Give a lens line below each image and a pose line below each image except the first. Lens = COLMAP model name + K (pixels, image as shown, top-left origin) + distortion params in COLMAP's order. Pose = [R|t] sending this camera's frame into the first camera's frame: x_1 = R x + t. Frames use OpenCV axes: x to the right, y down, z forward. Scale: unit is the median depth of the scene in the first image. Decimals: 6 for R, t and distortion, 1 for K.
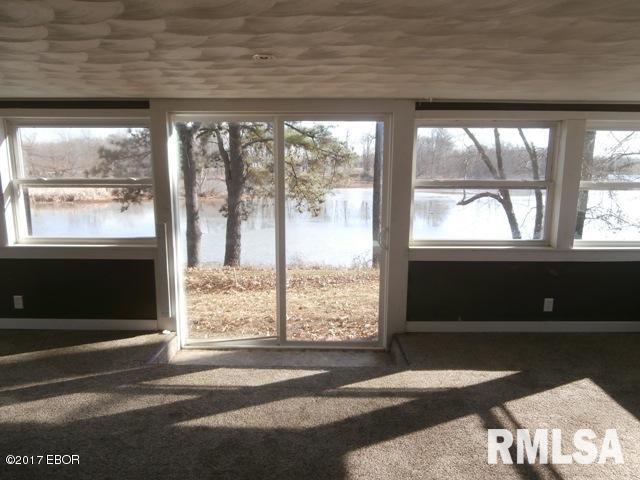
lens RADIAL K [[476.5, 0, 320.0], [0, 476.5, 240.0], [0, 0, 1]] dist [-0.008334, -0.003965]
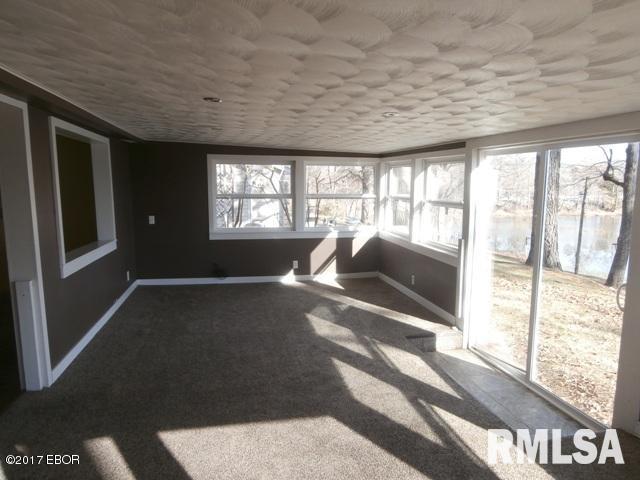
lens RADIAL K [[448.7, 0, 320.0], [0, 448.7, 240.0], [0, 0, 1]] dist [-0.004956, -0.001640]
pose [[0.224366, 0.120050, -0.967082, 0.912960], [-0.161945, 0.983177, 0.084476, -0.094058], [0.960955, 0.137661, 0.240033, 0.481337]]
